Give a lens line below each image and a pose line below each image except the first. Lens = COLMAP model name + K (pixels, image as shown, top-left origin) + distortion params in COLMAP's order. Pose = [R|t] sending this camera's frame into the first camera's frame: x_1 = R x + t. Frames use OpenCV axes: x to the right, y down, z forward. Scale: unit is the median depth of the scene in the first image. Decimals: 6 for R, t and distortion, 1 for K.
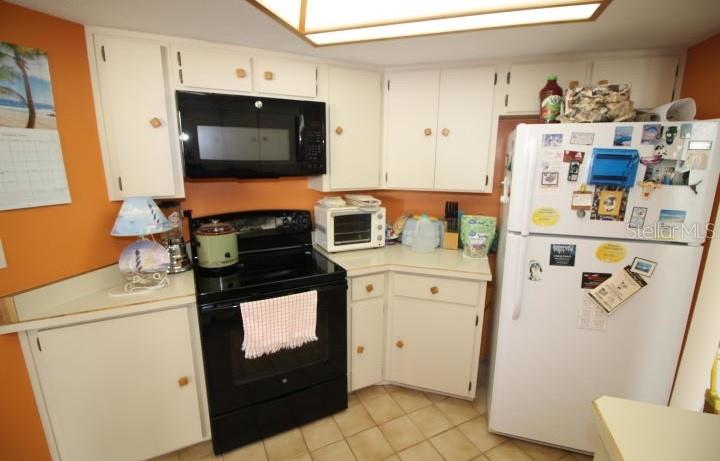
lens RADIAL K [[332.5, 0, 363.3], [0, 332.5, 233.3], [0, 0, 1]] dist [-0.009588, -0.008601]
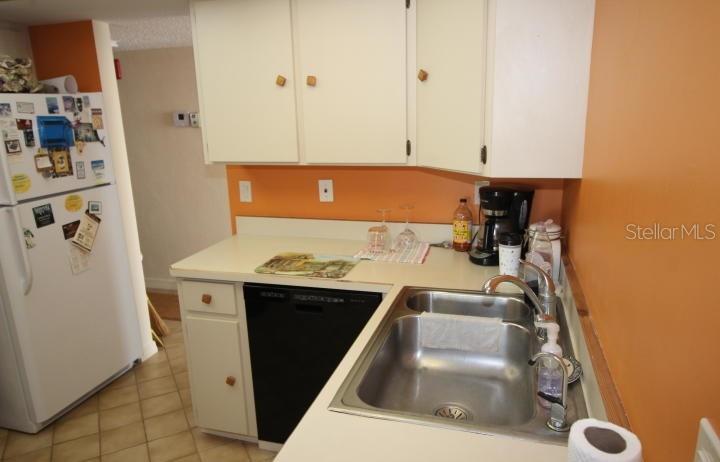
lens RADIAL K [[500.7, 0, 355.4], [0, 500.7, 232.2], [0, 0, 1]] dist [0.000860, 0.000893]
pose [[-0.014471, -0.248209, 0.968598, -1.003212], [0.248983, 0.937292, 0.243907, -0.028682], [-0.968400, 0.244694, 0.048236, -0.043868]]
